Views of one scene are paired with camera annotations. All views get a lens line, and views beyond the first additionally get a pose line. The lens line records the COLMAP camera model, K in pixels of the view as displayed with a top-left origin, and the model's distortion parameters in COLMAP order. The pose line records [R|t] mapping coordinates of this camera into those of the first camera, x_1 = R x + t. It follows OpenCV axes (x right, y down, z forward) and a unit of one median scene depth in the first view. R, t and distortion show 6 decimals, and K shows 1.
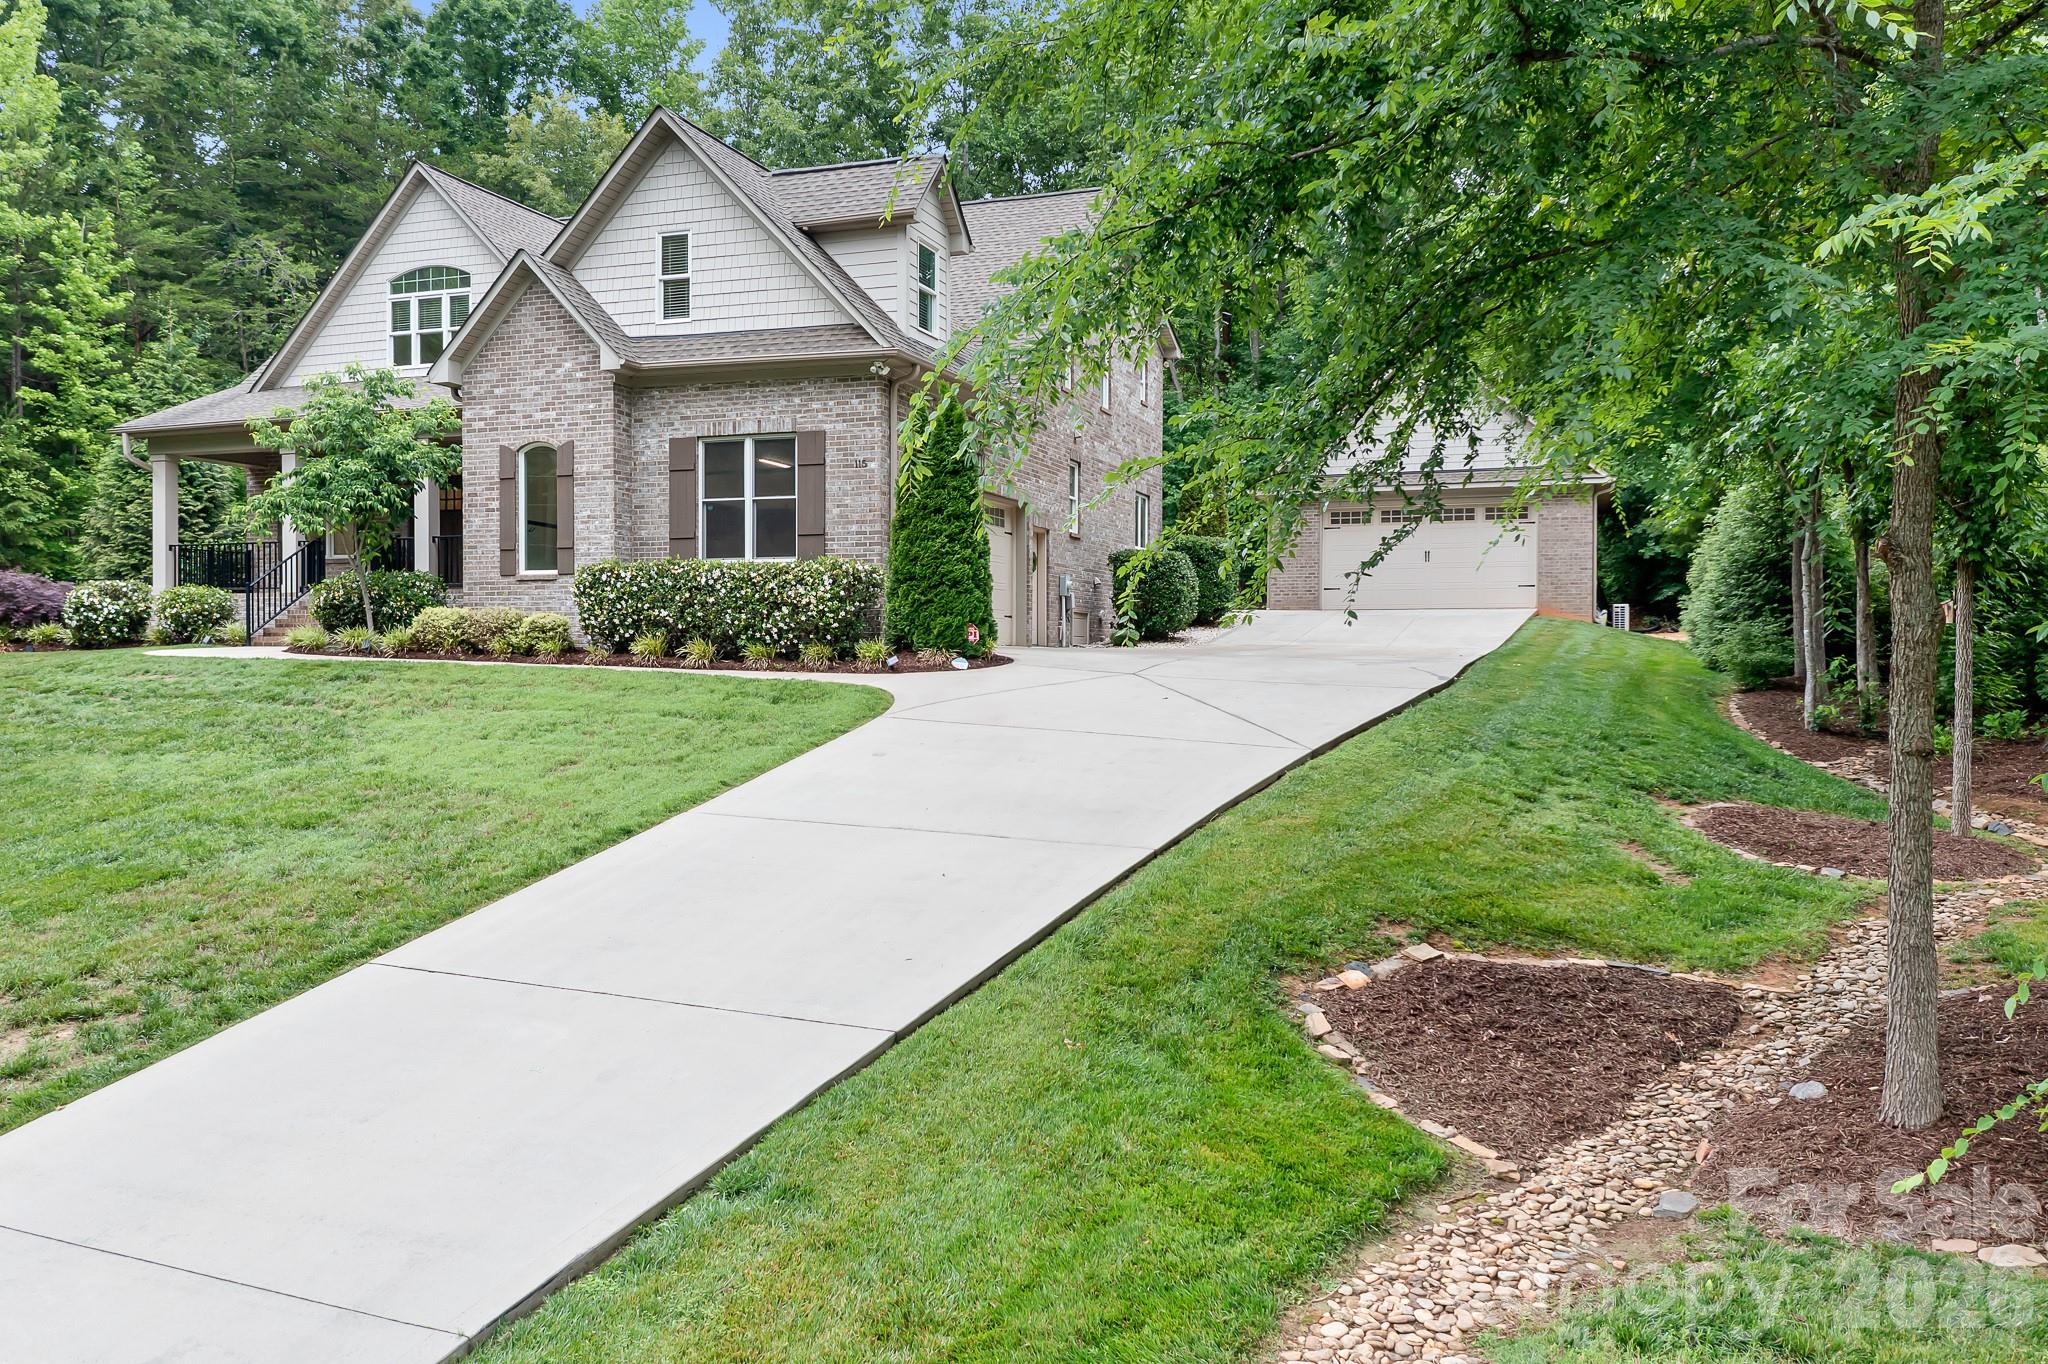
lens RADIAL K [[1631.6, 0, 1028.2], [0, 1631.6, 679.1], [0, 0, 1]] dist [-0.015868, 0.014898]
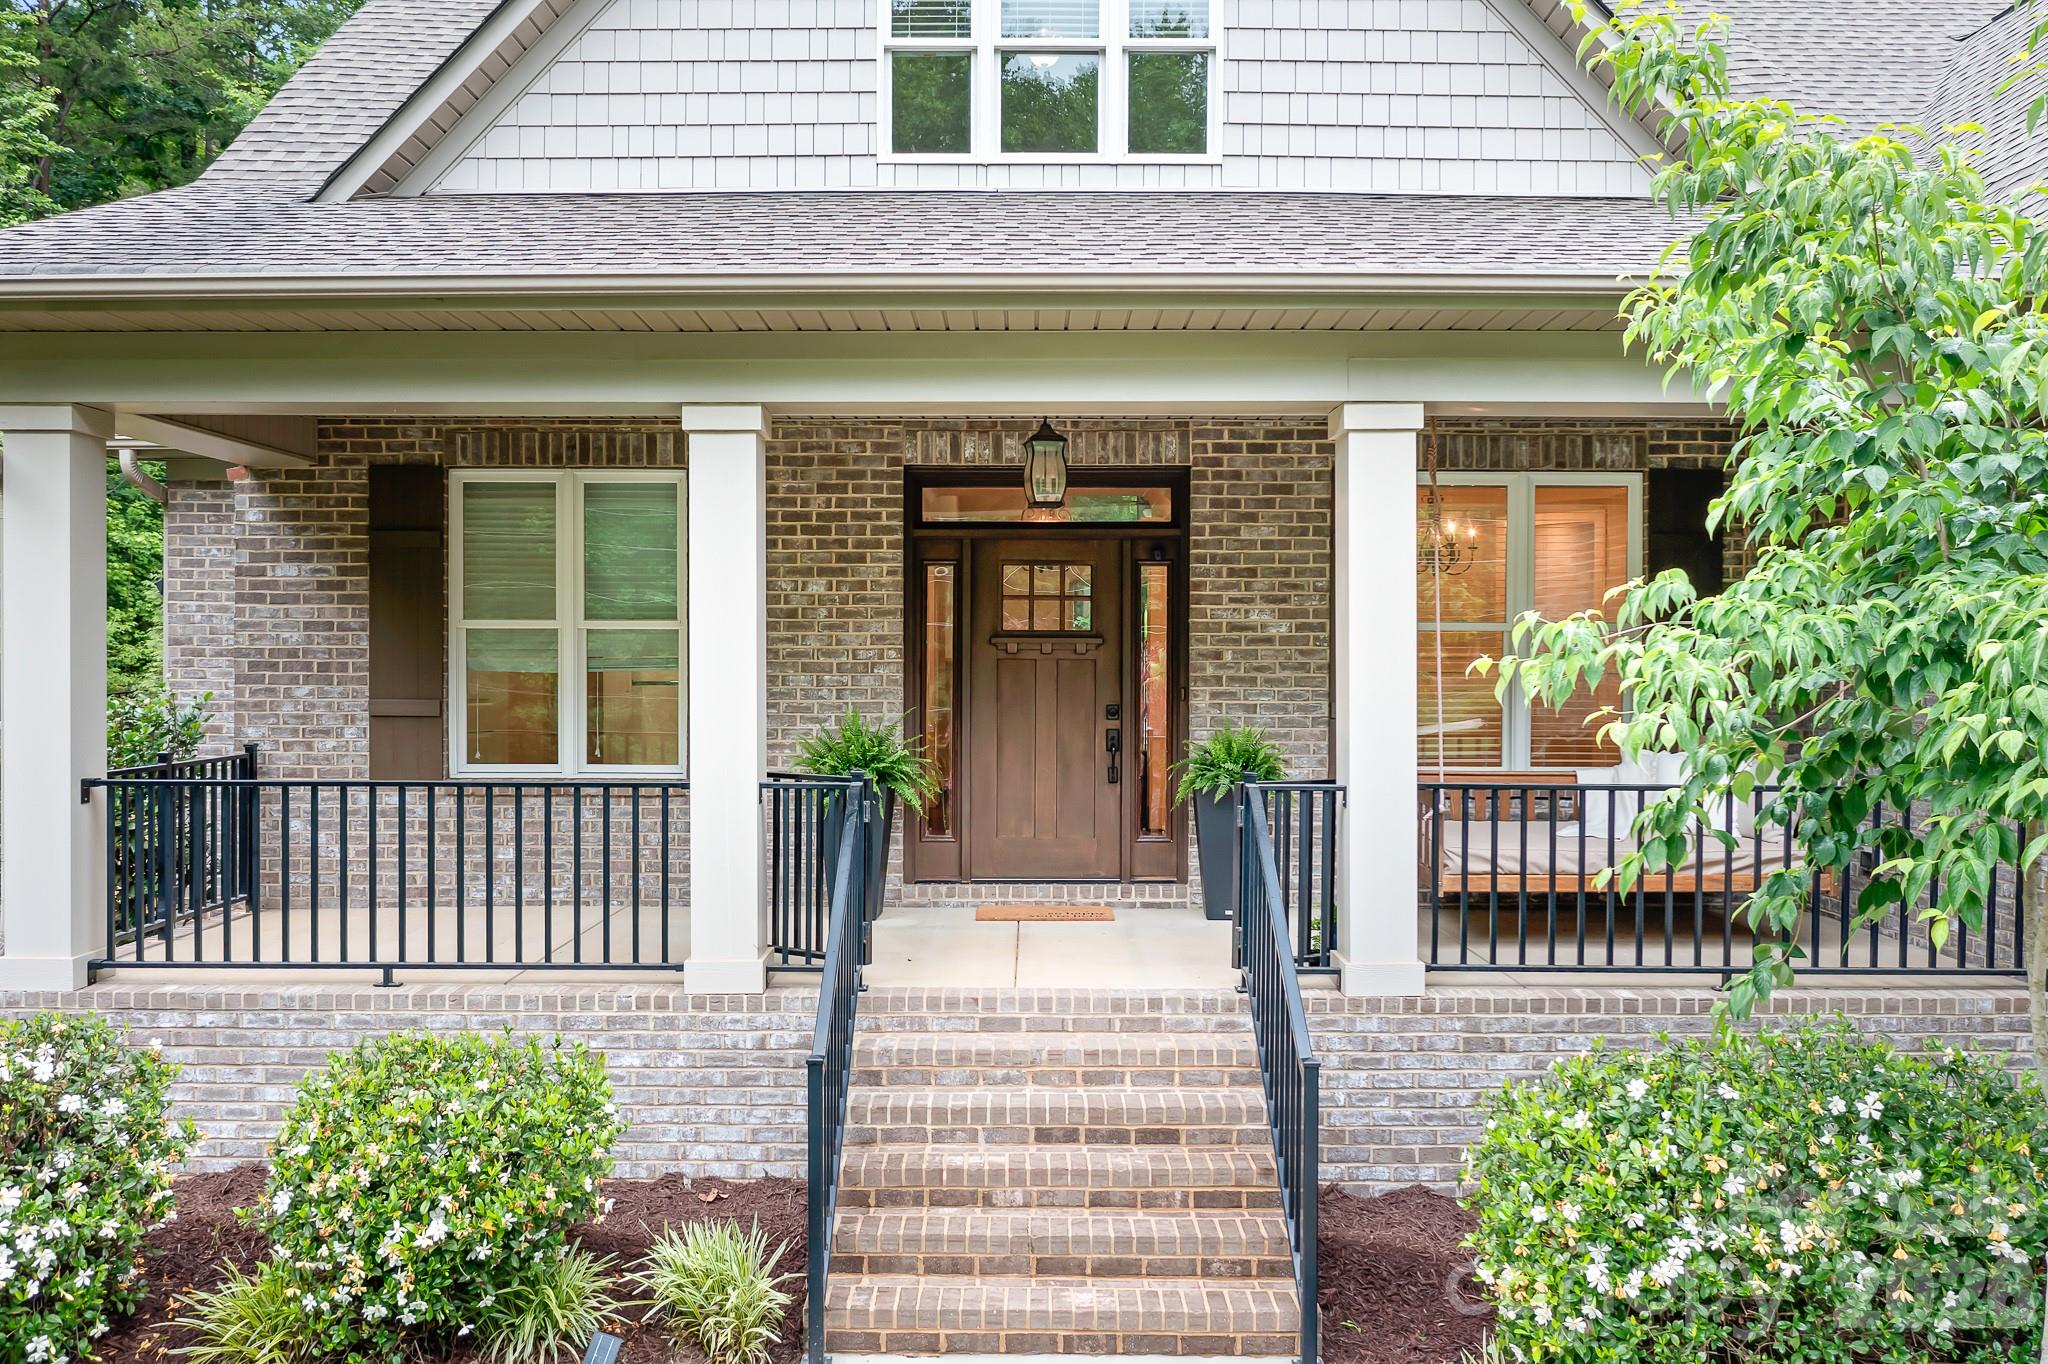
lens RADIAL K [[1631.6, 0, 994.5], [0, 1631.6, 684.2], [0, 0, 1]] dist [-0.015868, 0.014898]
pose [[0.949036, -0.001550, 0.315165, -0.605105], [0.002506, 0.999993, -0.002630, -0.121838], [-0.315159, 0.003286, 0.949033, 0.921096]]
